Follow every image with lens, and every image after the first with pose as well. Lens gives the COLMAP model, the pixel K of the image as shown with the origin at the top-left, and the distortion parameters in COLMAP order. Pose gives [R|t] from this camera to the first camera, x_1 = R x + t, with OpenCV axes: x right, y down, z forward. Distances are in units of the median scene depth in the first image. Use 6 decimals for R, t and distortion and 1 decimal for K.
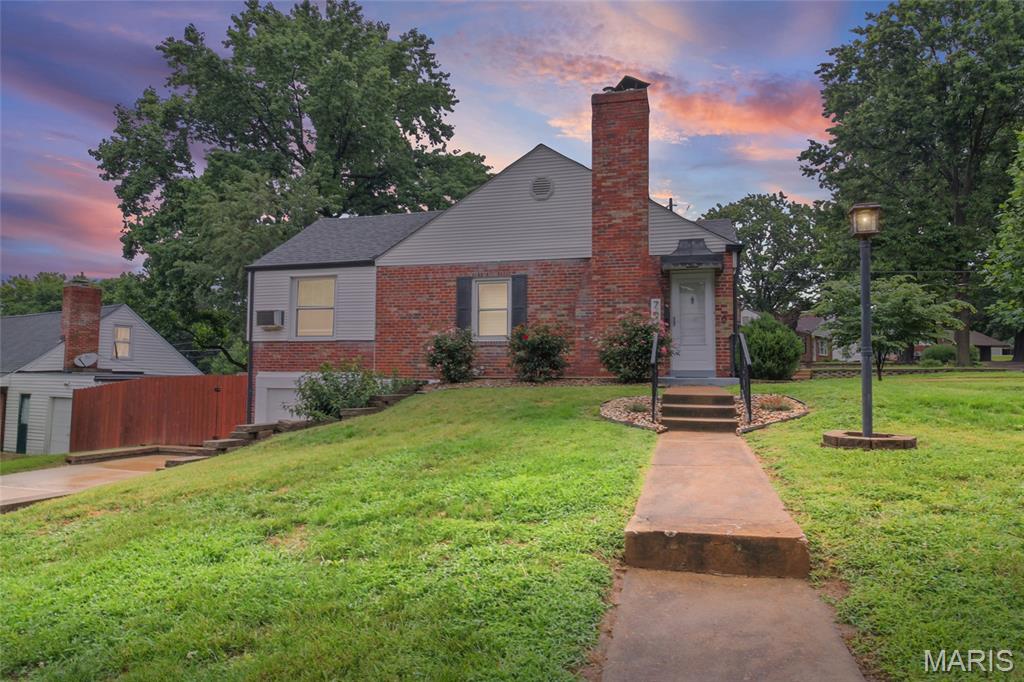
lens RADIAL K [[648.8, 0, 509.5], [0, 648.8, 343.7], [0, 0, 1]] dist [0.002747, -0.000494]
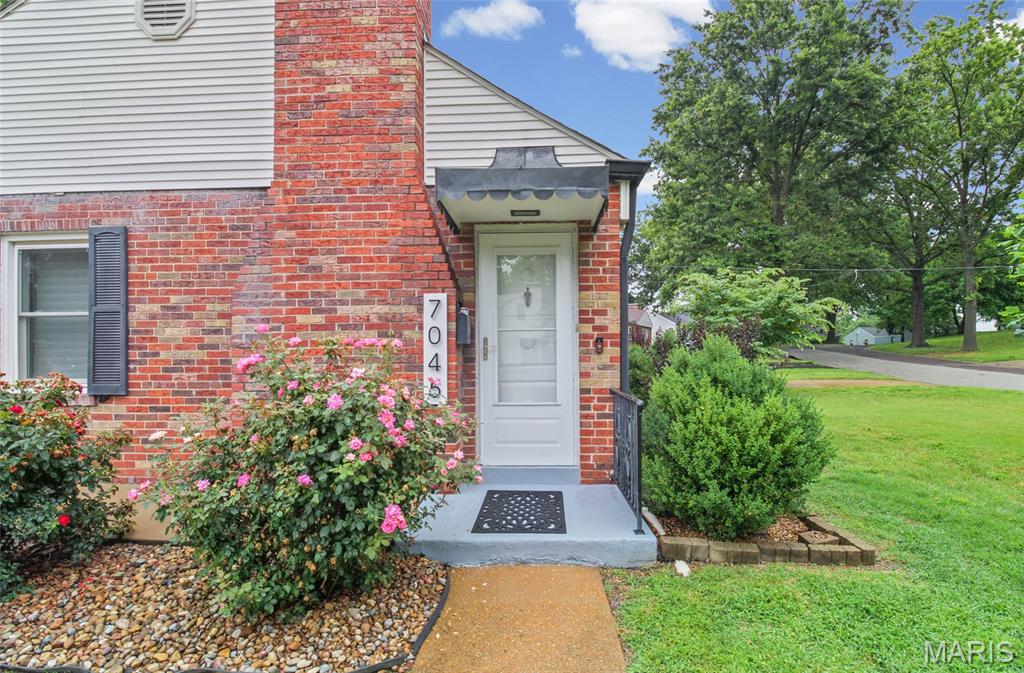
lens RADIAL K [[483.2, 0, 509.0], [0, 483.2, 360.7], [0, 0, 1]] dist [0.001199, -0.000104]
pose [[0.977724, -0.015781, 0.209300, 0.201126], [0.000006, 0.997172, 0.075154, -0.049122], [-0.209894, -0.073479, 0.974959, 0.683840]]
